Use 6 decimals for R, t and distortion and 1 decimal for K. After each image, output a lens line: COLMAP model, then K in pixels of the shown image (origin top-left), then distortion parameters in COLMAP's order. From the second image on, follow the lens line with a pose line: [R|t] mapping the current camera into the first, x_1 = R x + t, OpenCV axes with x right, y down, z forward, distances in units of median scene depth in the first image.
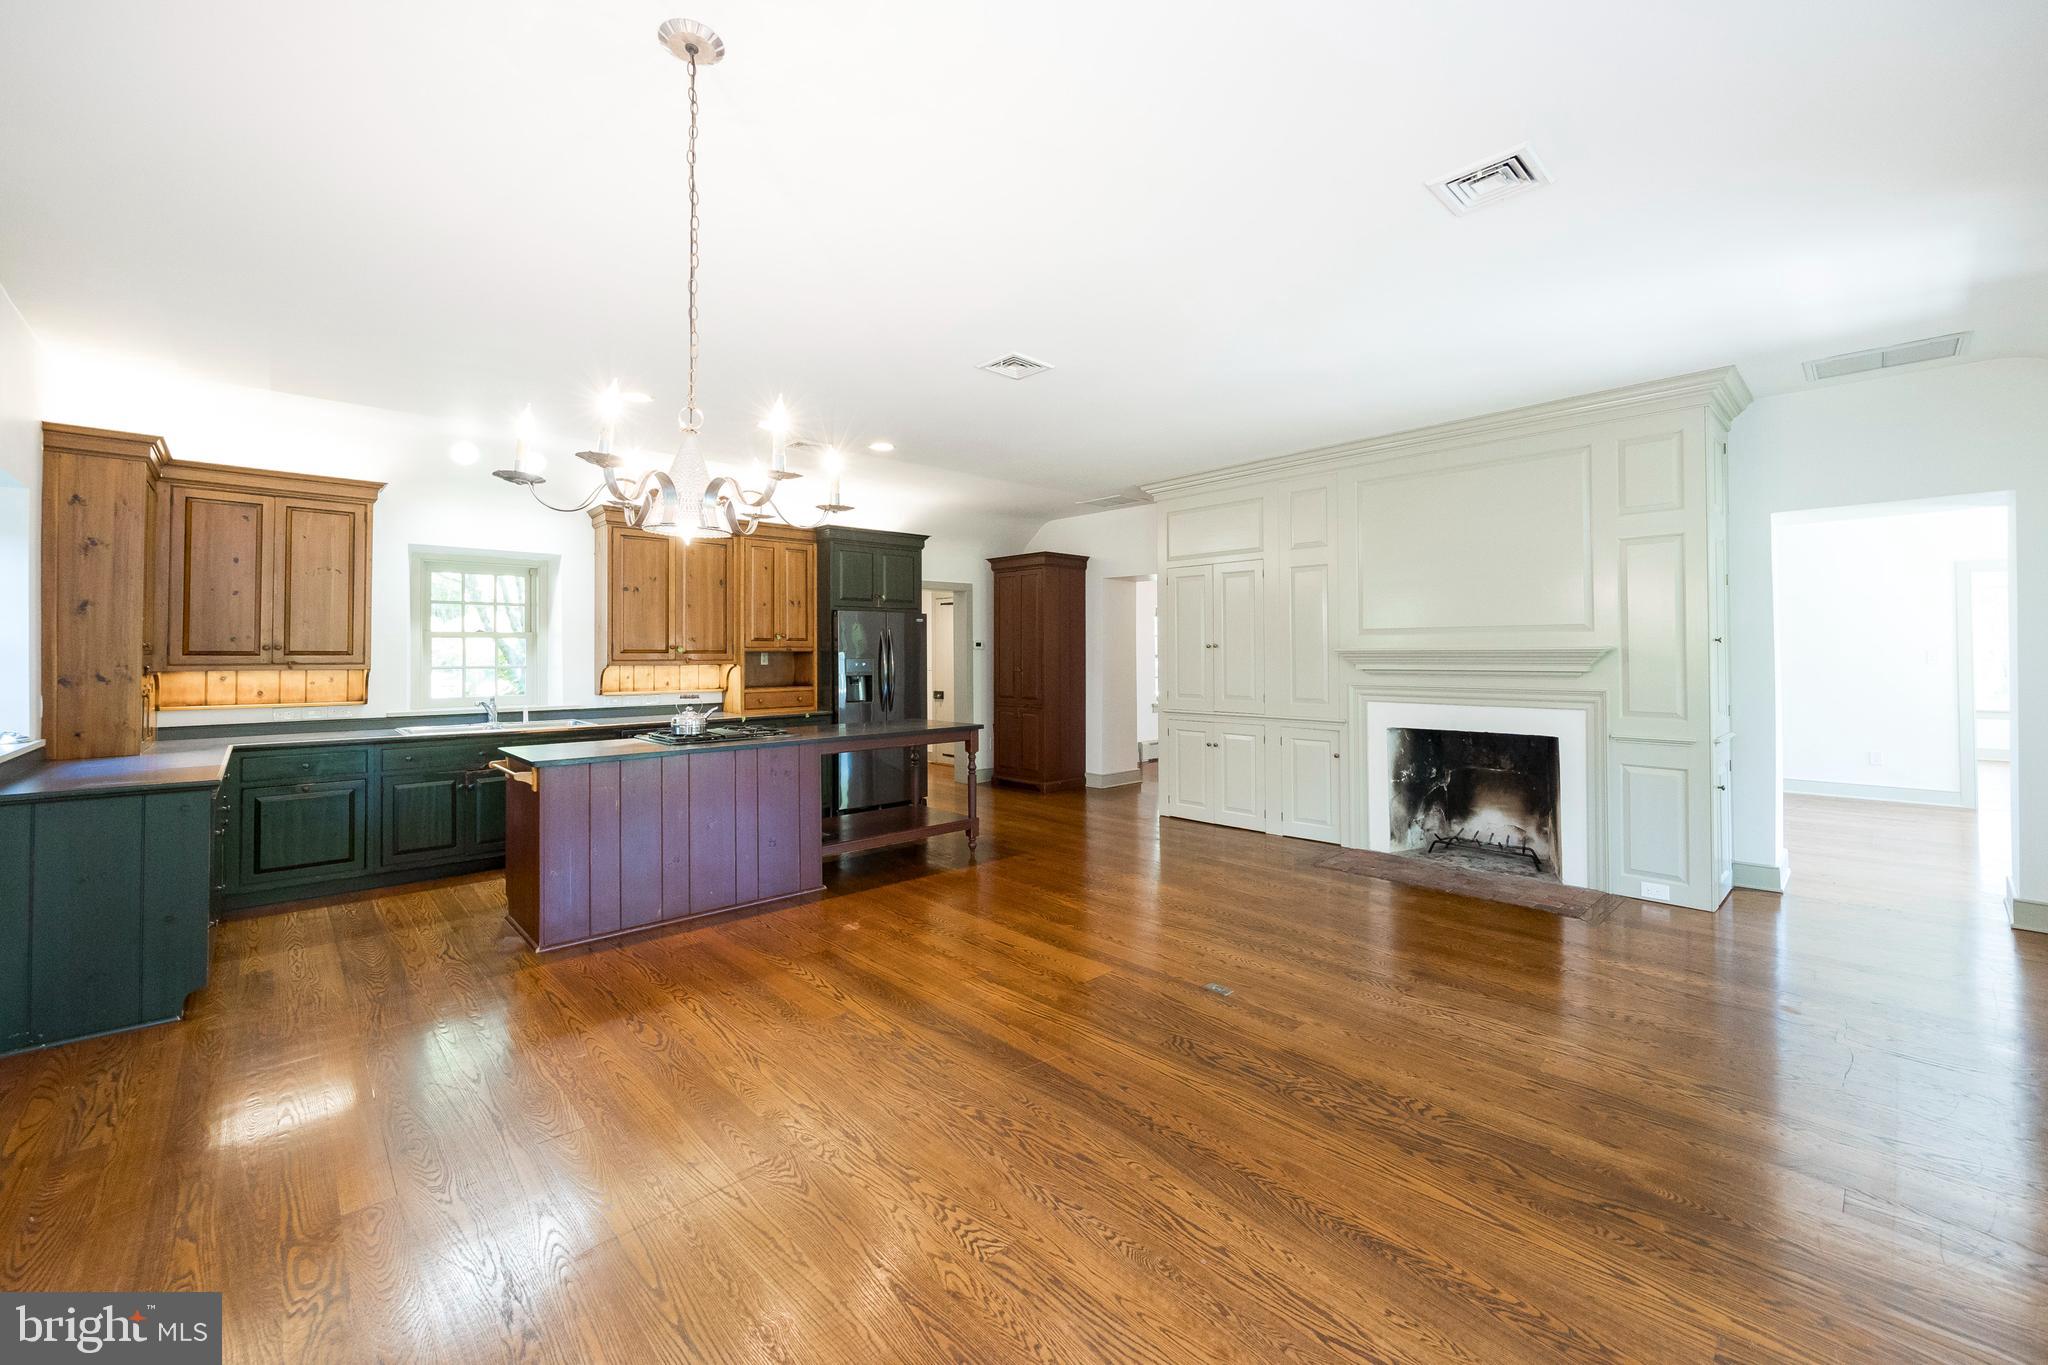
lens RADIAL K [[820.9, 0, 1018.7], [0, 820.9, 653.3], [0, 0, 1]] dist [-0.002343, -0.000204]
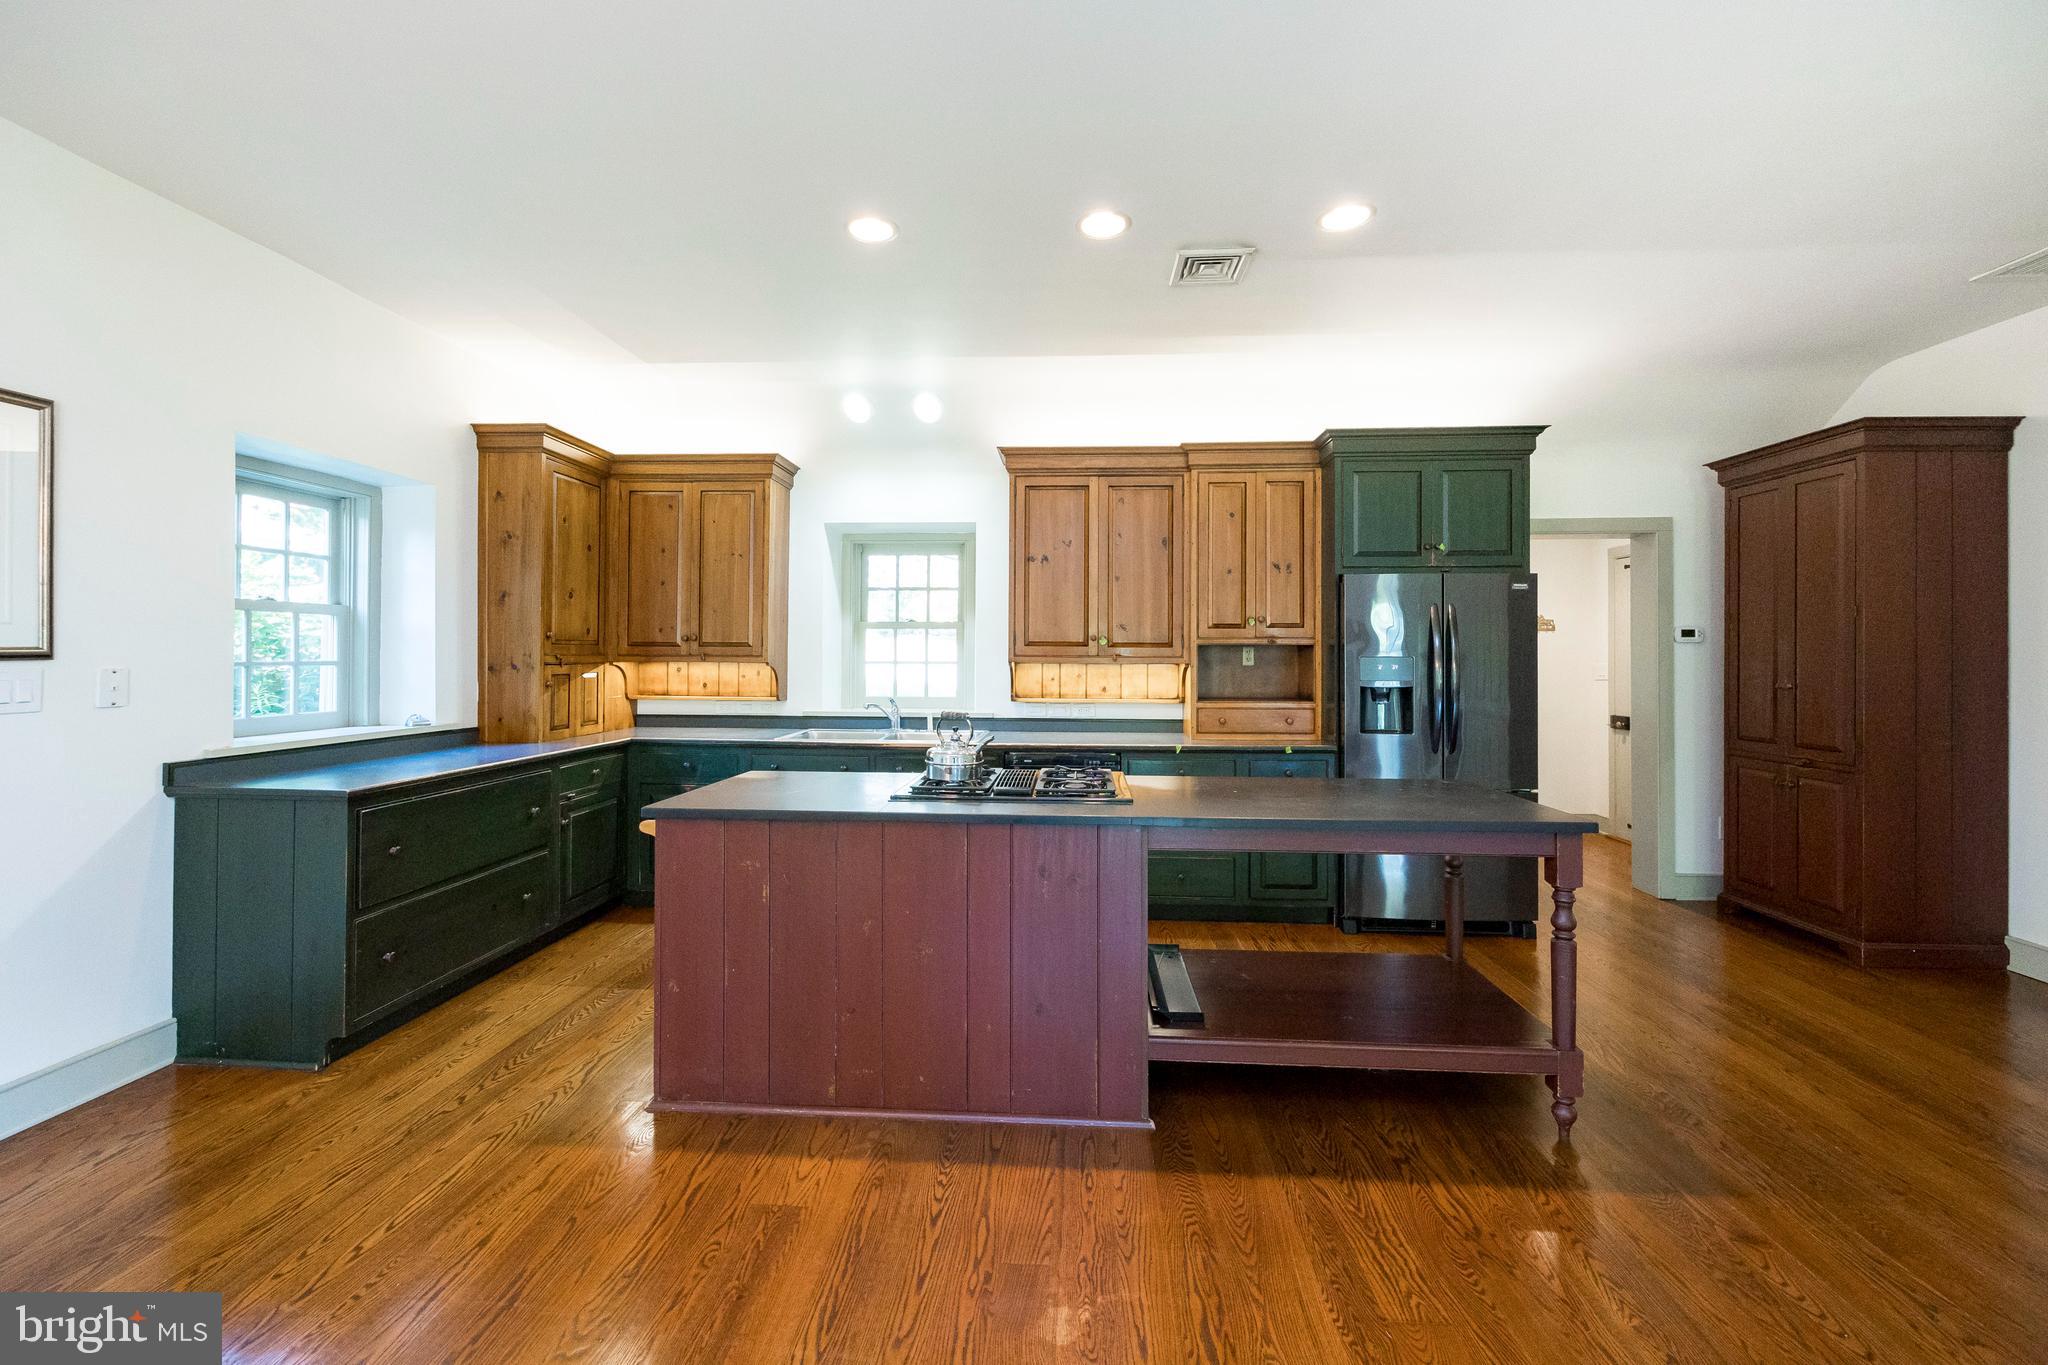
lens RADIAL K [[820.9, 0, 1018.7], [0, 820.9, 653.3], [0, 0, 1]] dist [-0.002343, -0.000204]
pose [[0.693377, 0.005332, -0.720555, 0.041984], [-0.006772, 0.999977, 0.000883, 0.005413], [0.720543, 0.004268, 0.693397, 0.455012]]
